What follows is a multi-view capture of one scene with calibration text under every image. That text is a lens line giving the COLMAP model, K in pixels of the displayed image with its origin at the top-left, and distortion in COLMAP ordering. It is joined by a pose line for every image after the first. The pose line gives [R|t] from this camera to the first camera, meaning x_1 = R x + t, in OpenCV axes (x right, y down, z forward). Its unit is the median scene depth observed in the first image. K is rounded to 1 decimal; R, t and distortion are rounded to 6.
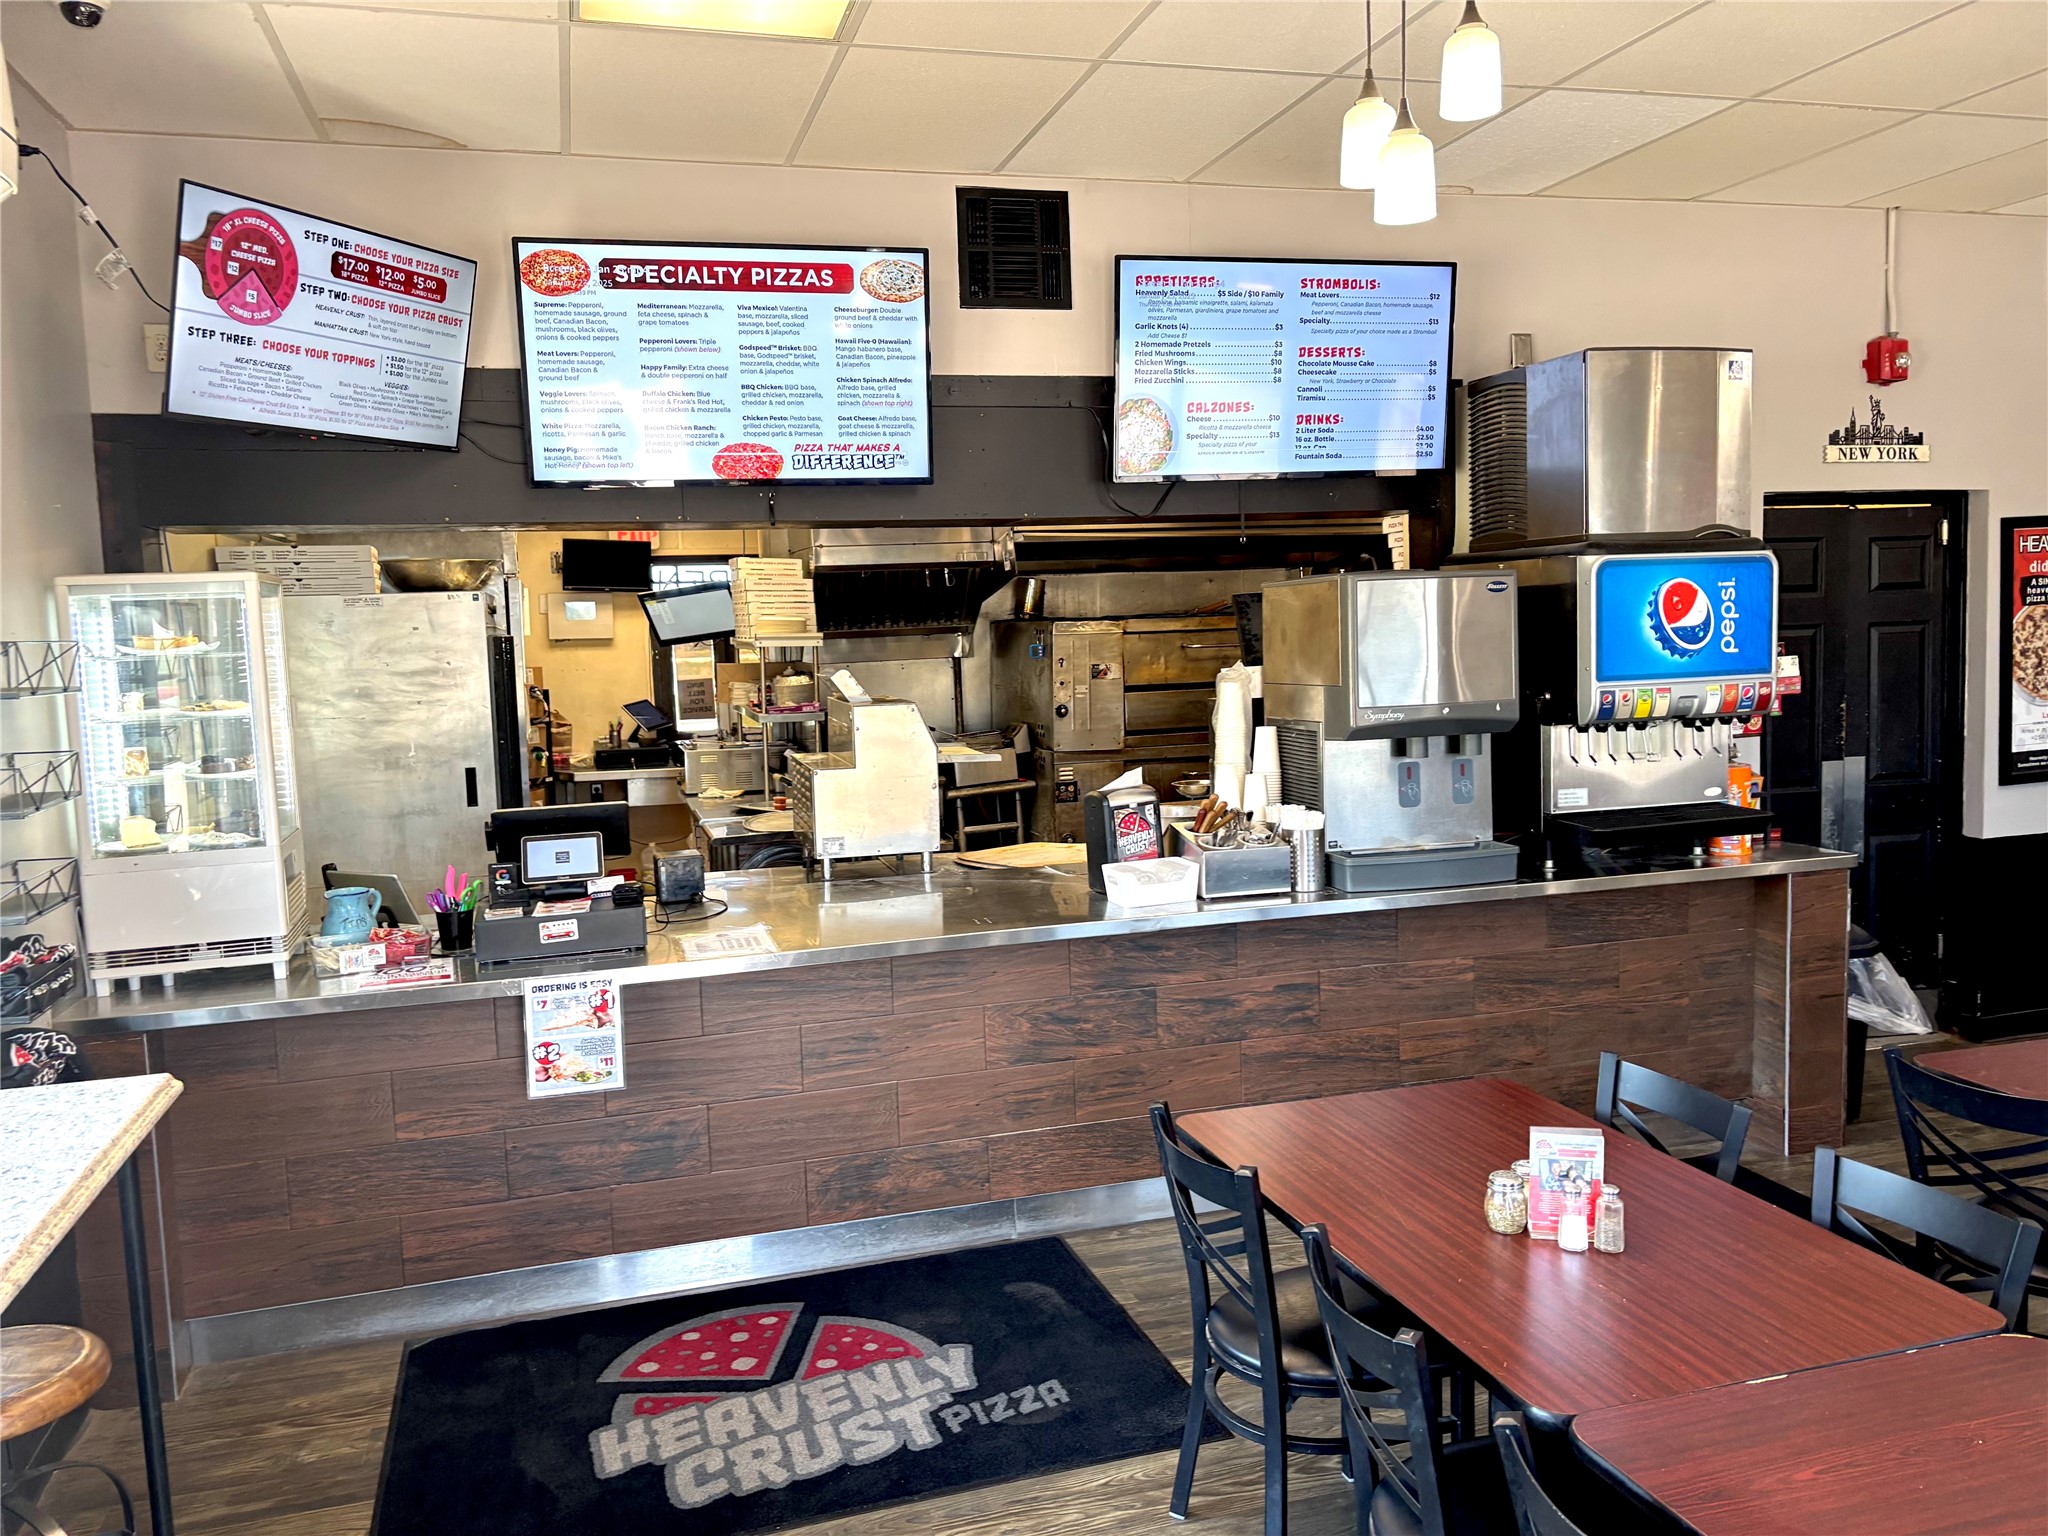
lens RADIAL K [[1587.0, 0, 1024.0], [0, 1587.0, 768.0], [0, 0, 1]] dist [0.001615, -0.000005]
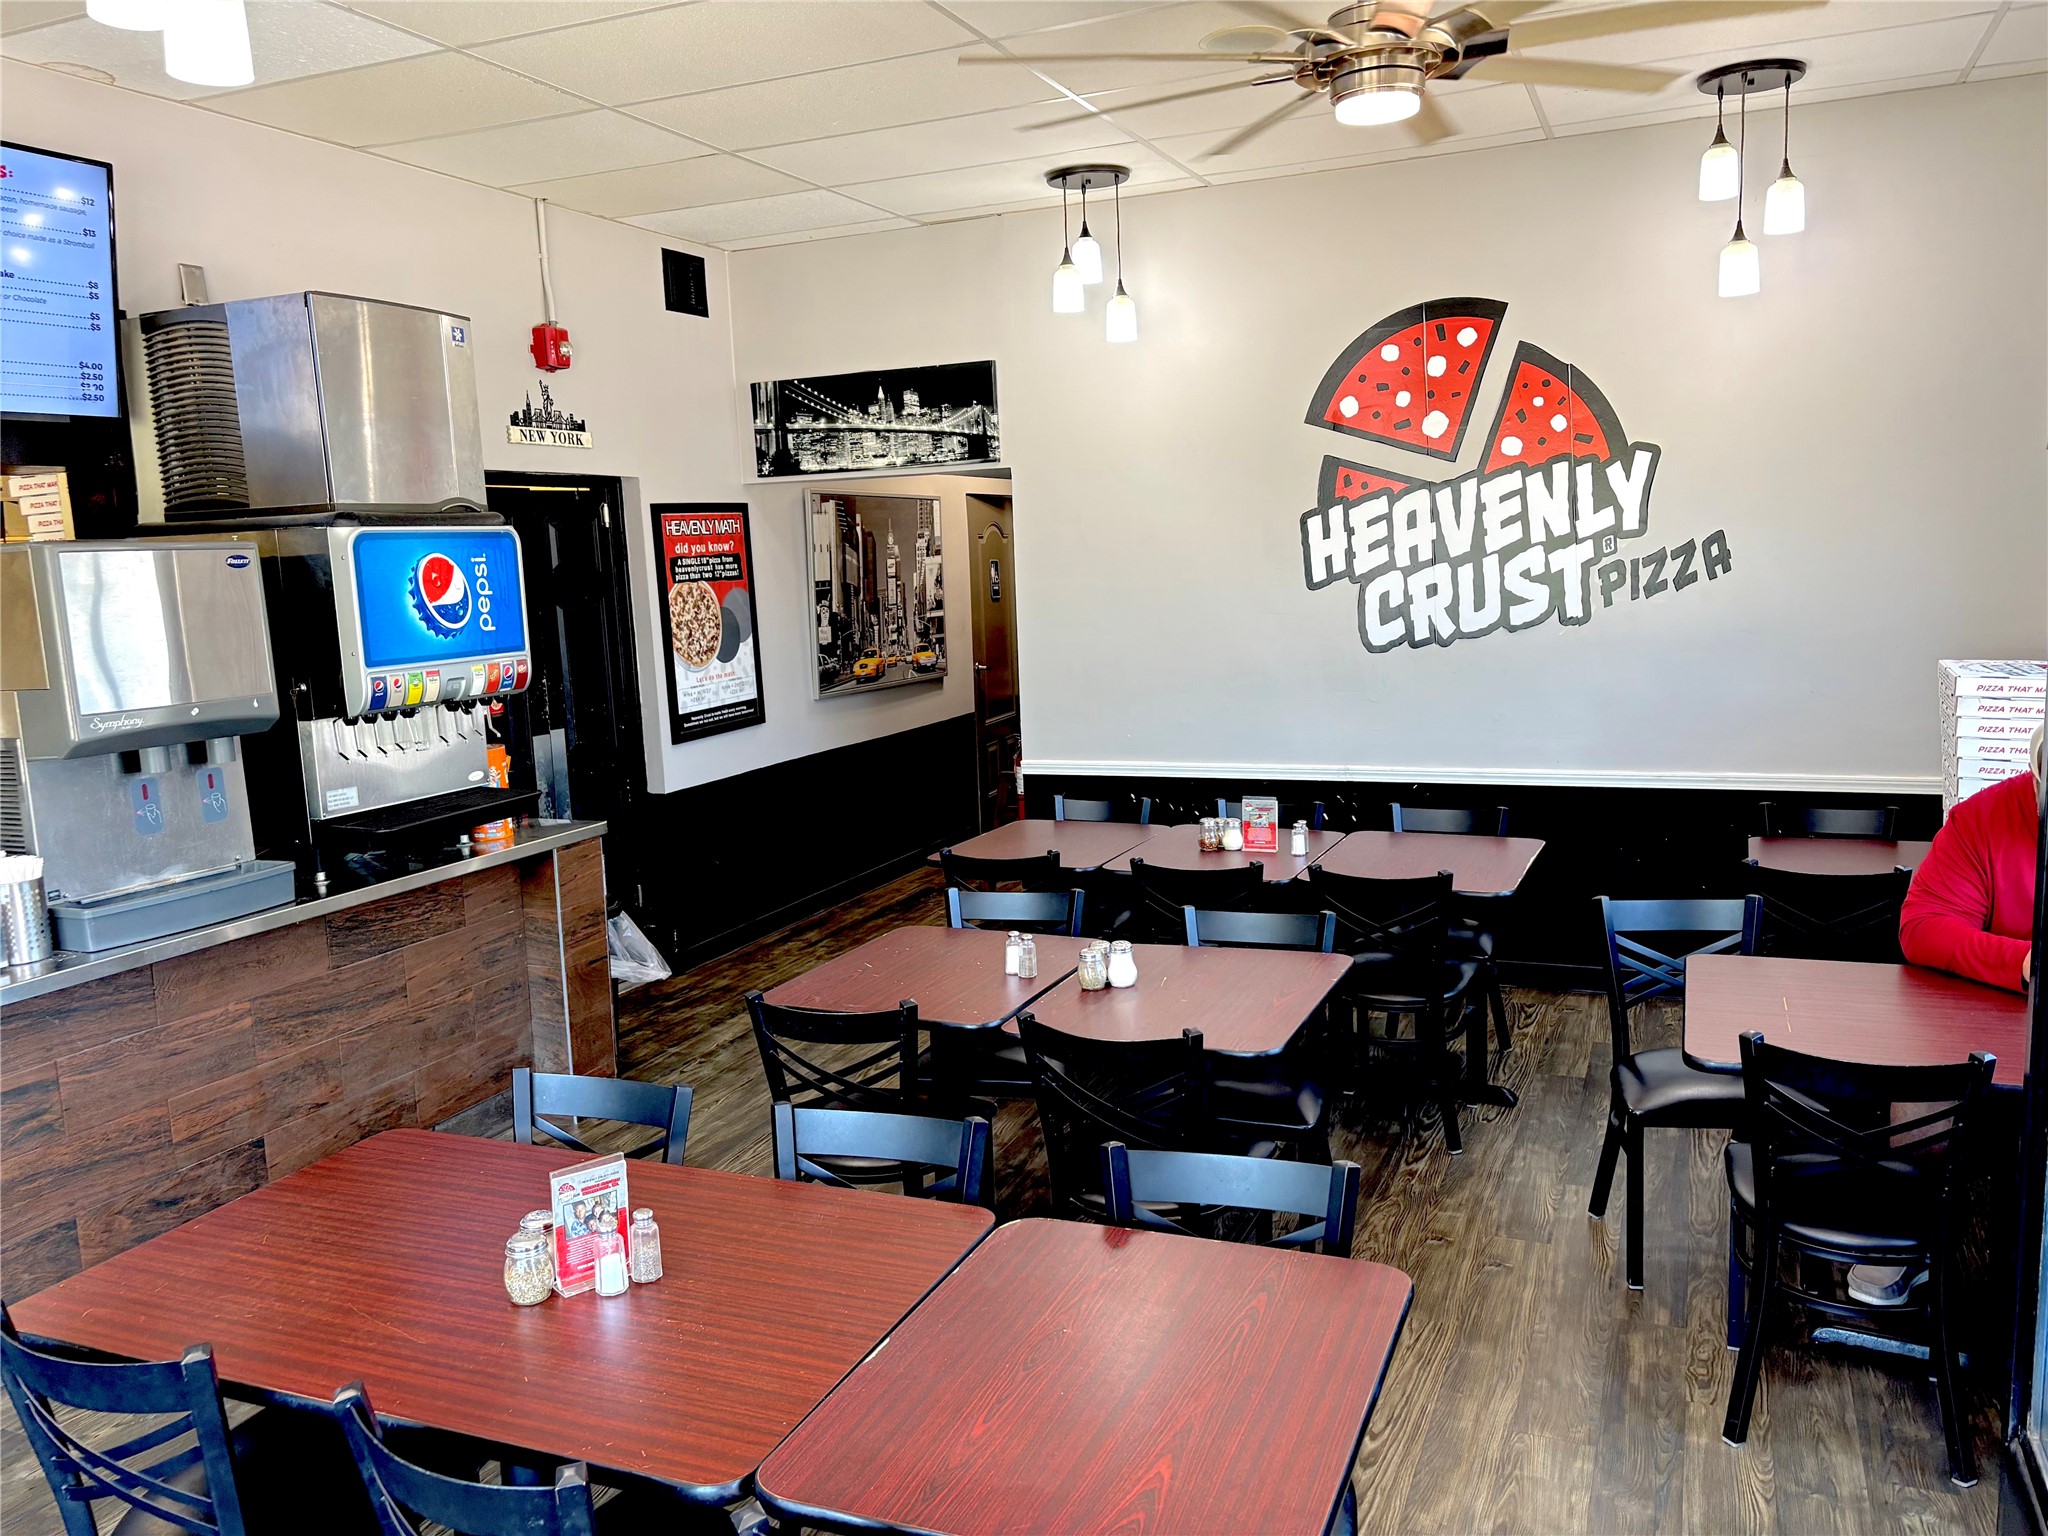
lens RADIAL K [[1539.7, 0, 1024.0], [0, 1539.7, 768.0], [0, 0, 1]] dist [0.006110, -0.000652]
pose [[0.610629, -0.100291, 0.785540, -0.098854], [0.092588, 0.994187, 0.054958, -0.010608], [-0.786485, 0.039172, 0.616365, 0.160176]]
